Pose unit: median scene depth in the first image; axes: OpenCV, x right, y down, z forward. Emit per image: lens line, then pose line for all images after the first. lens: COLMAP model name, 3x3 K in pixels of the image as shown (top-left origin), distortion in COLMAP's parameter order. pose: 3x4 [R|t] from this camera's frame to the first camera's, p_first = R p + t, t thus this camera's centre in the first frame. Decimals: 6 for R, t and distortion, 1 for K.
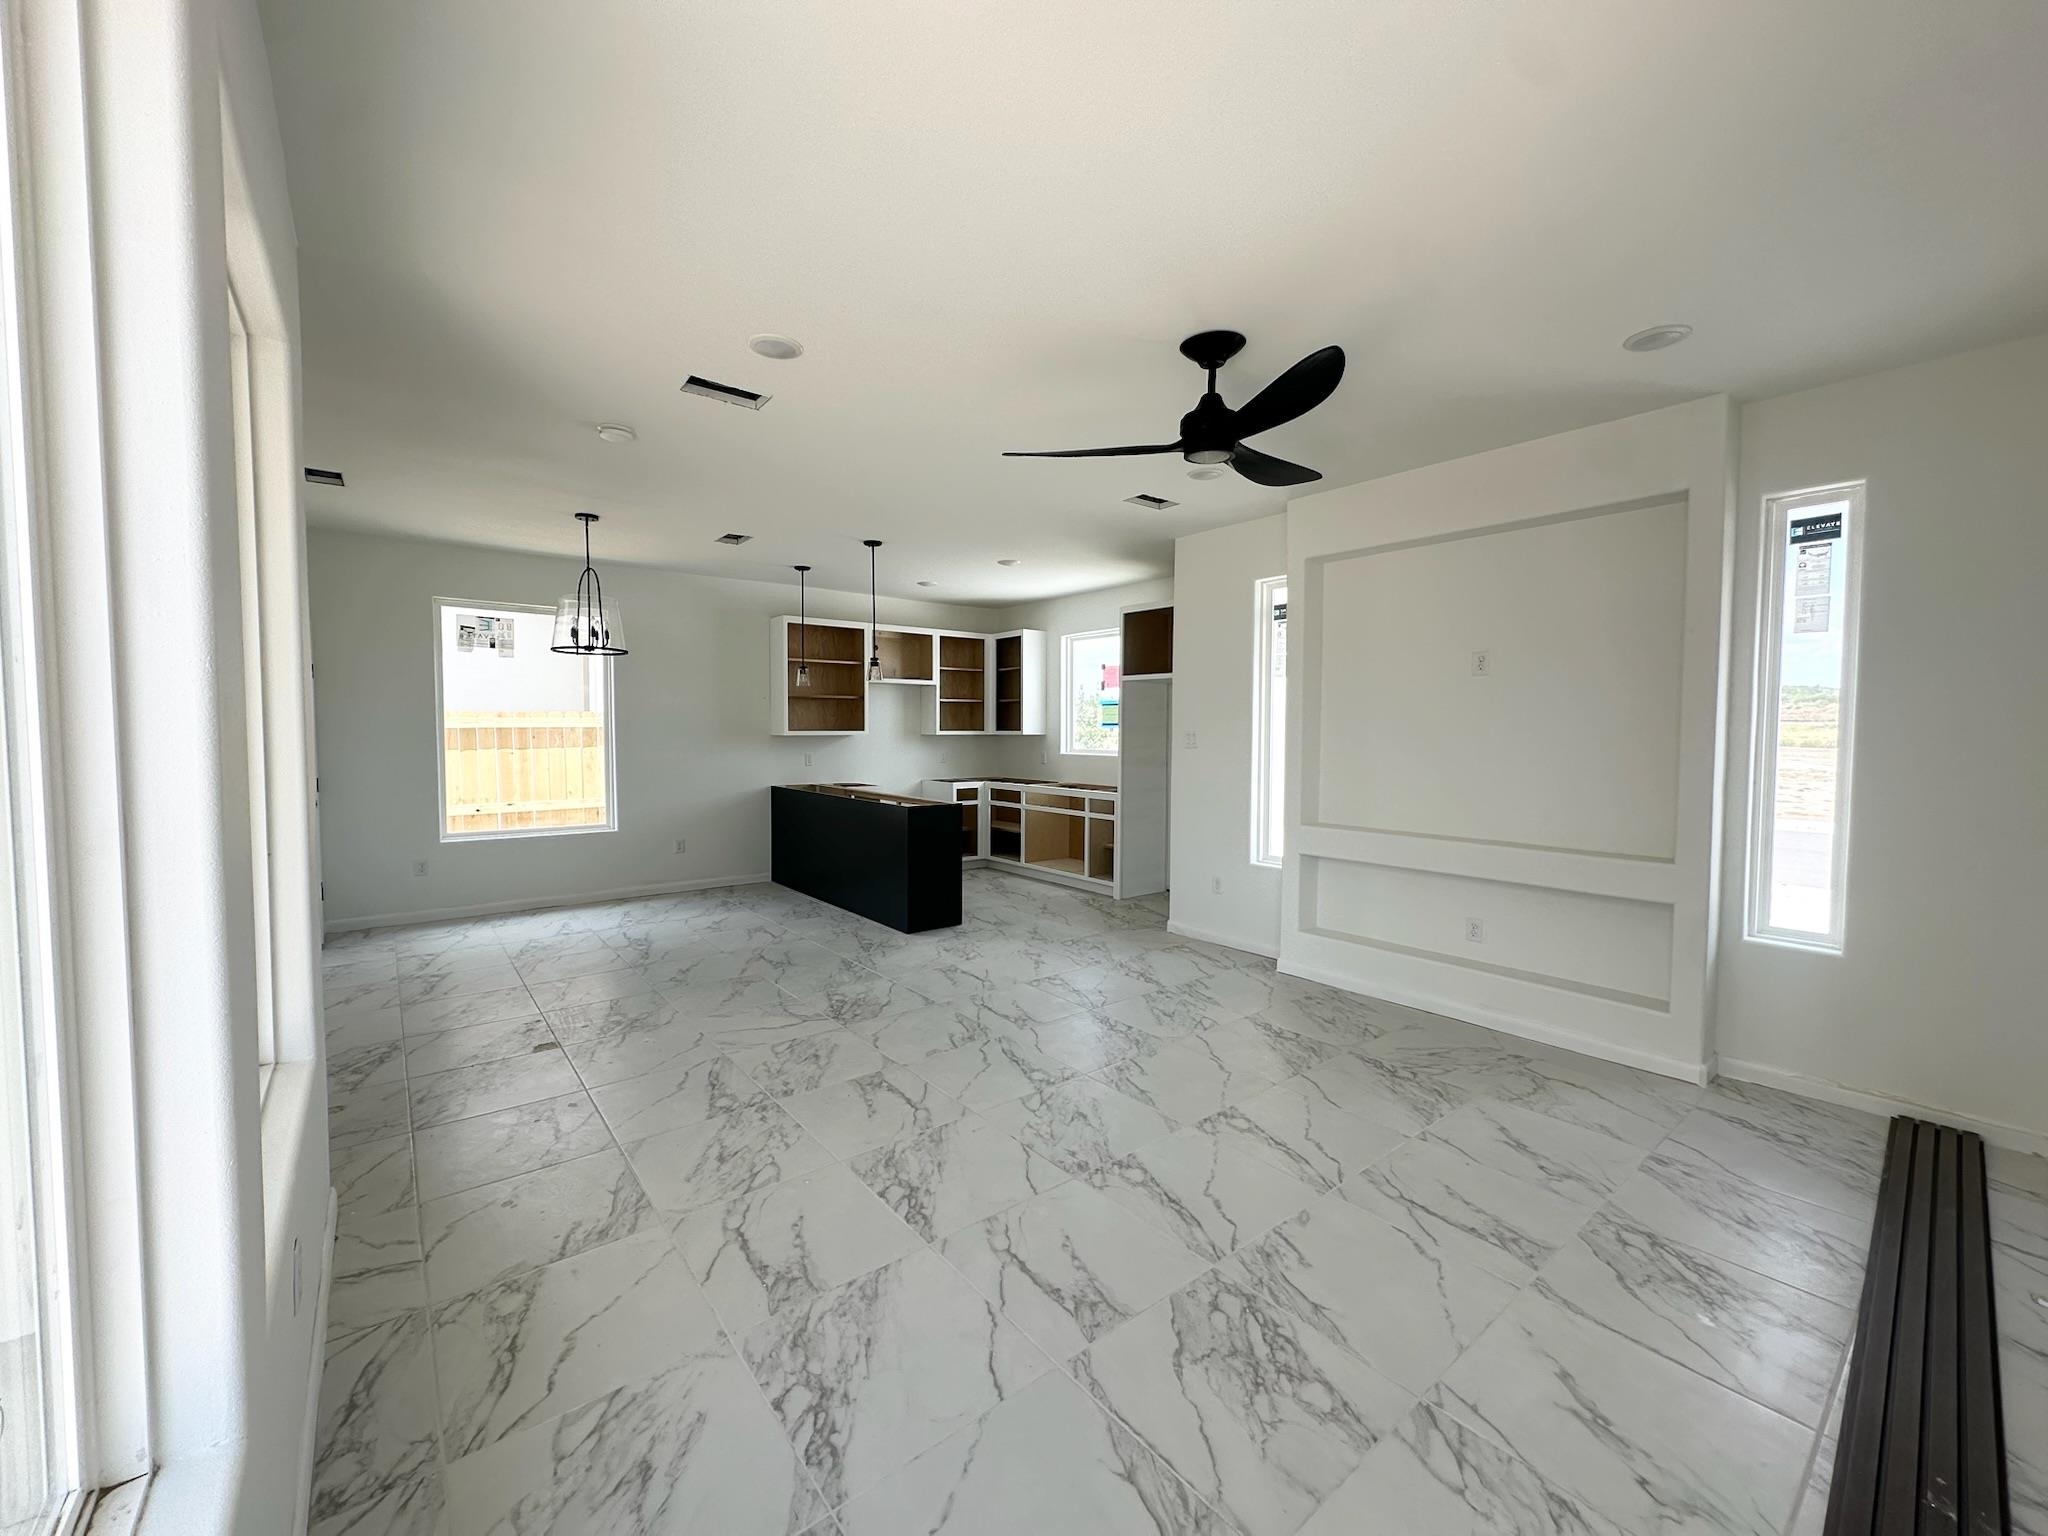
lens RADIAL K [[813.7, 0, 1022.6], [0, 813.7, 765.3], [0, 0, 1]] dist [-0.003220, -0.000007]
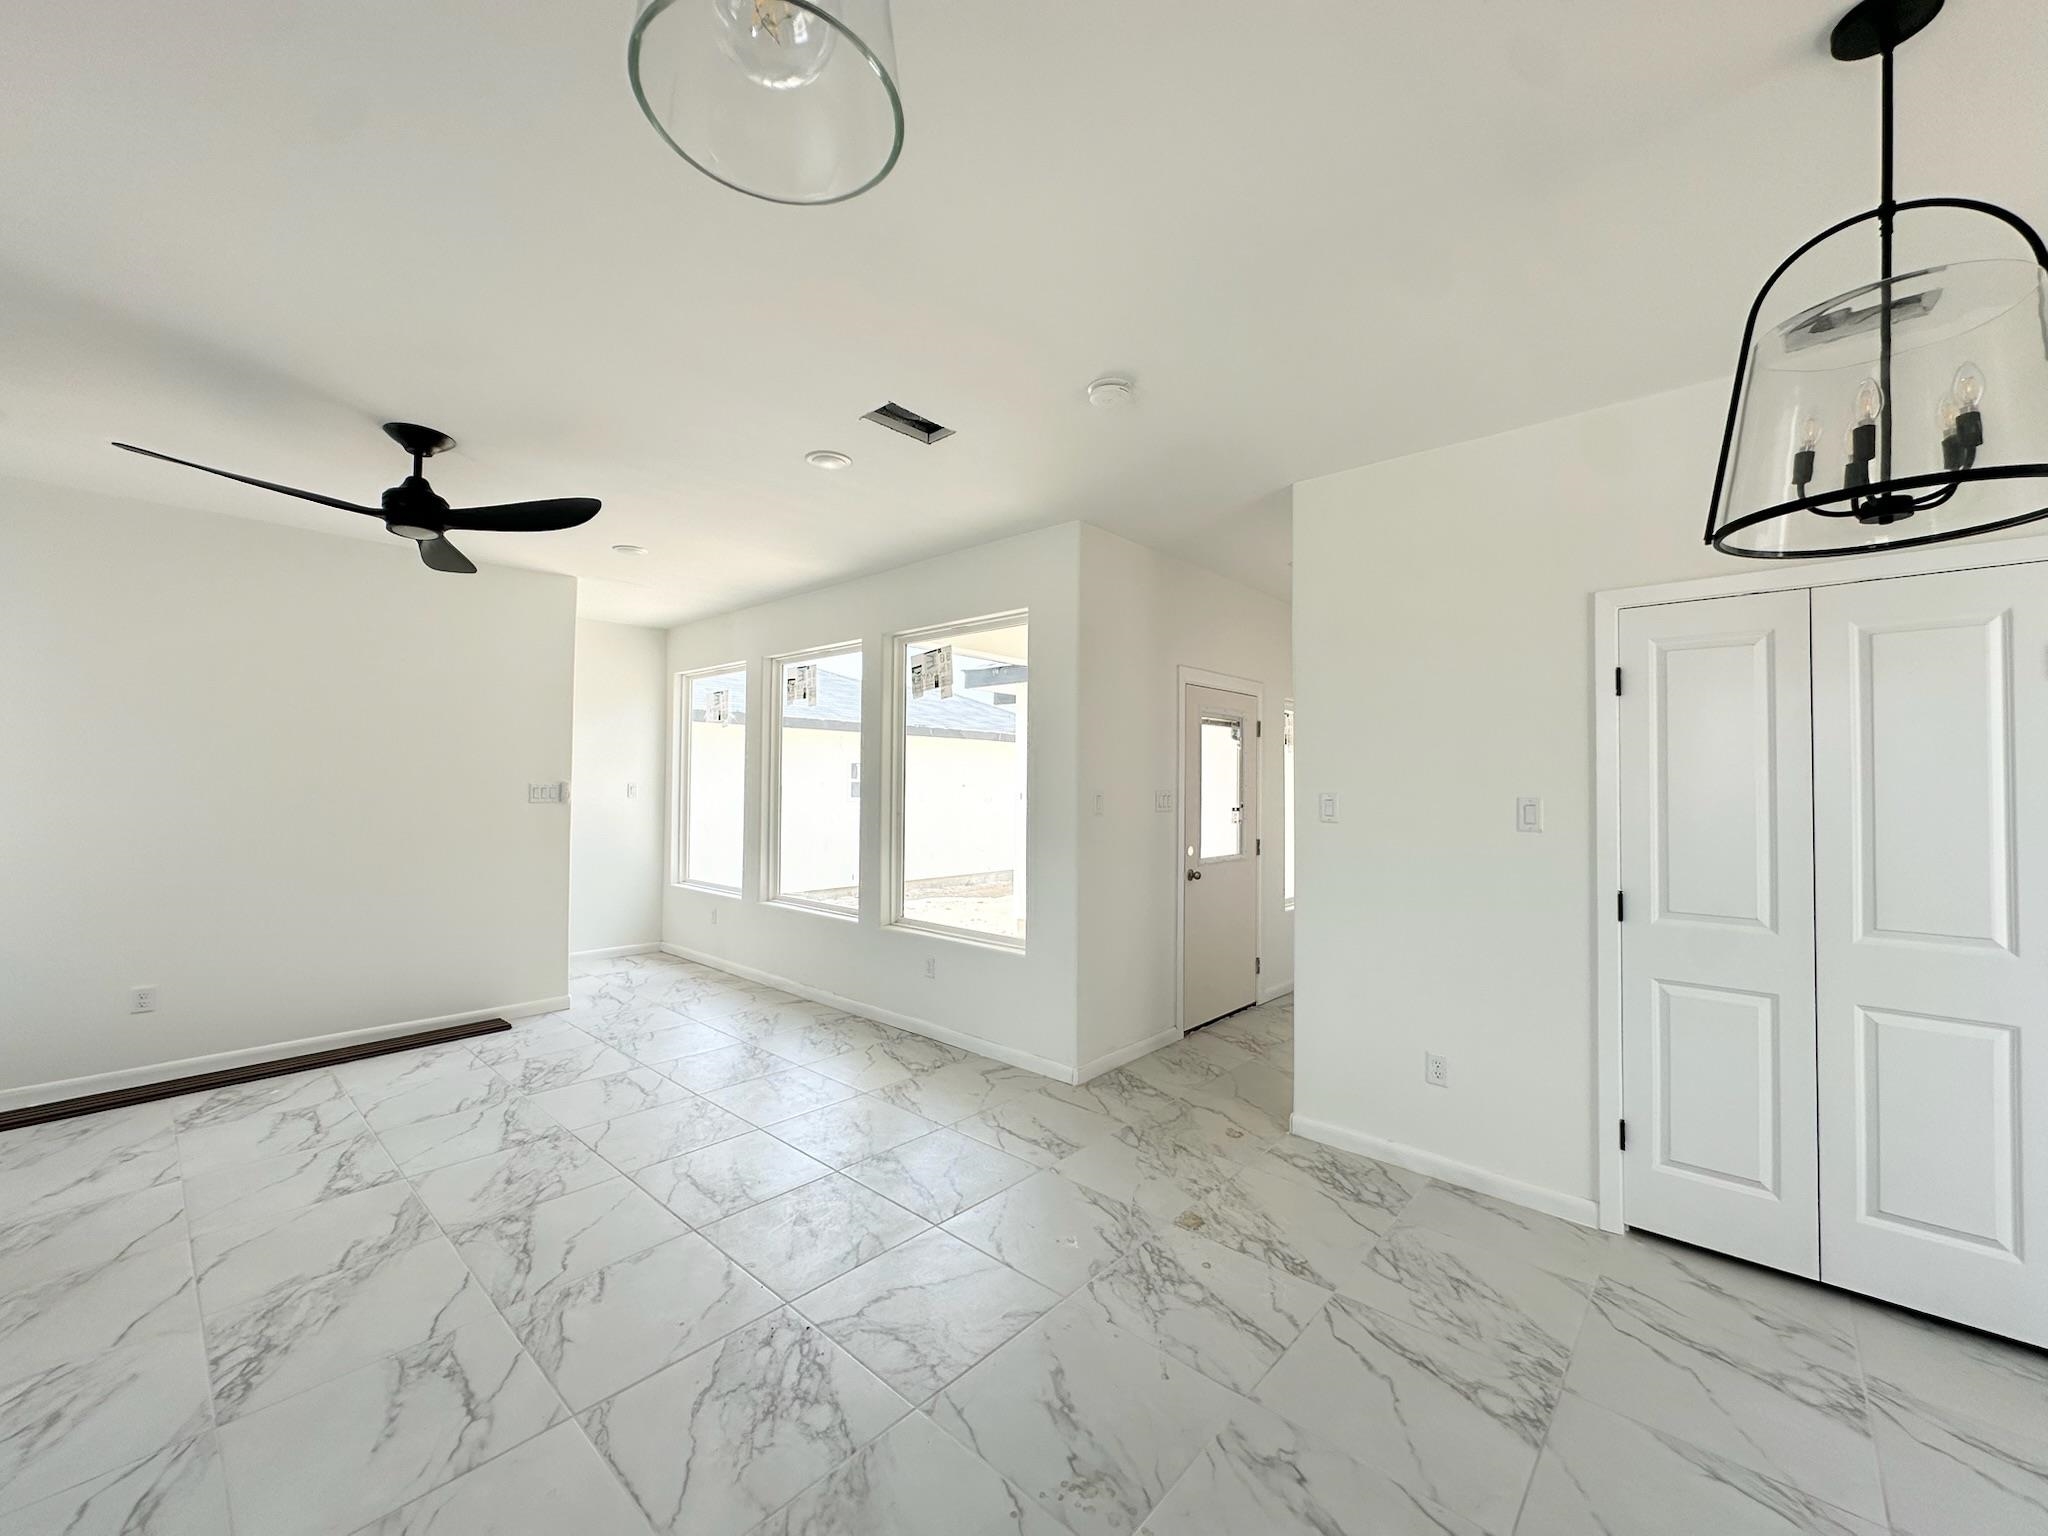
lens RADIAL K [[818.8, 0, 1023.9], [0, 818.8, 766.0], [0, 0, 1]] dist [-0.002962, 0.000378]
pose [[-0.986419, -0.017047, -0.163362, -0.178578], [-0.021226, 0.999490, 0.023872, -0.050718], [0.162872, 0.027016, -0.986277, 0.997503]]
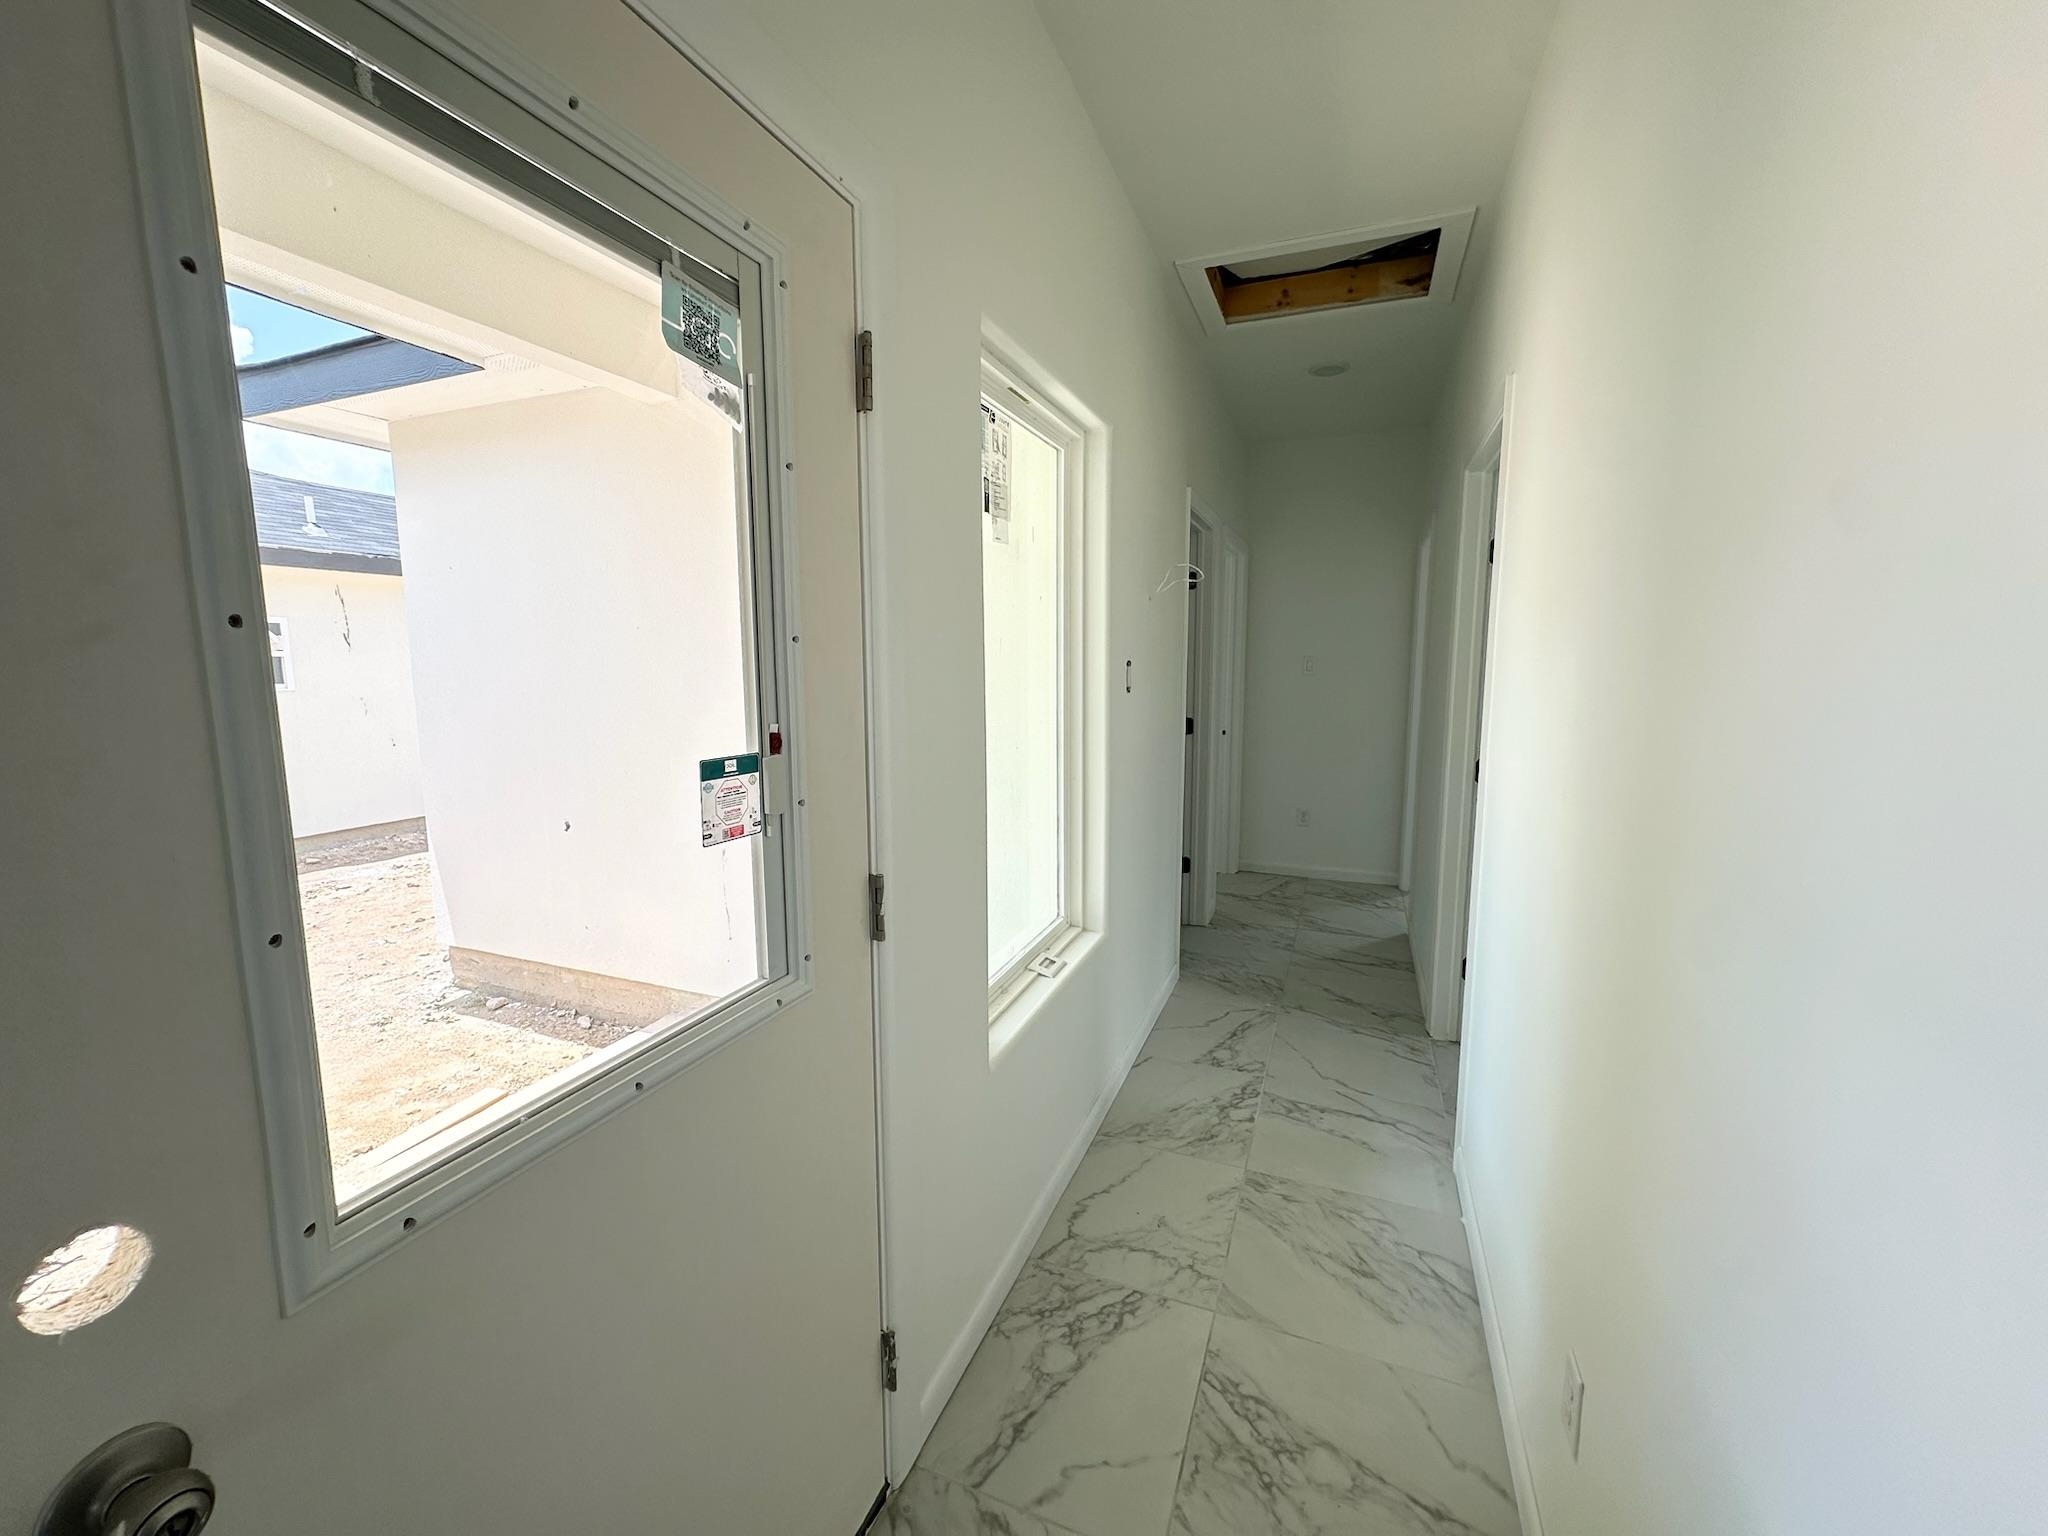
lens RADIAL K [[813.7, 0, 1022.6], [0, 813.7, 765.3], [0, 0, 1]] dist [-0.003220, -0.000007]
pose [[-0.871123, 0.059023, -0.487505, -0.503802], [-0.026676, 0.985597, 0.166995, -0.018822], [0.490339, 0.158478, -0.857002, 0.365939]]
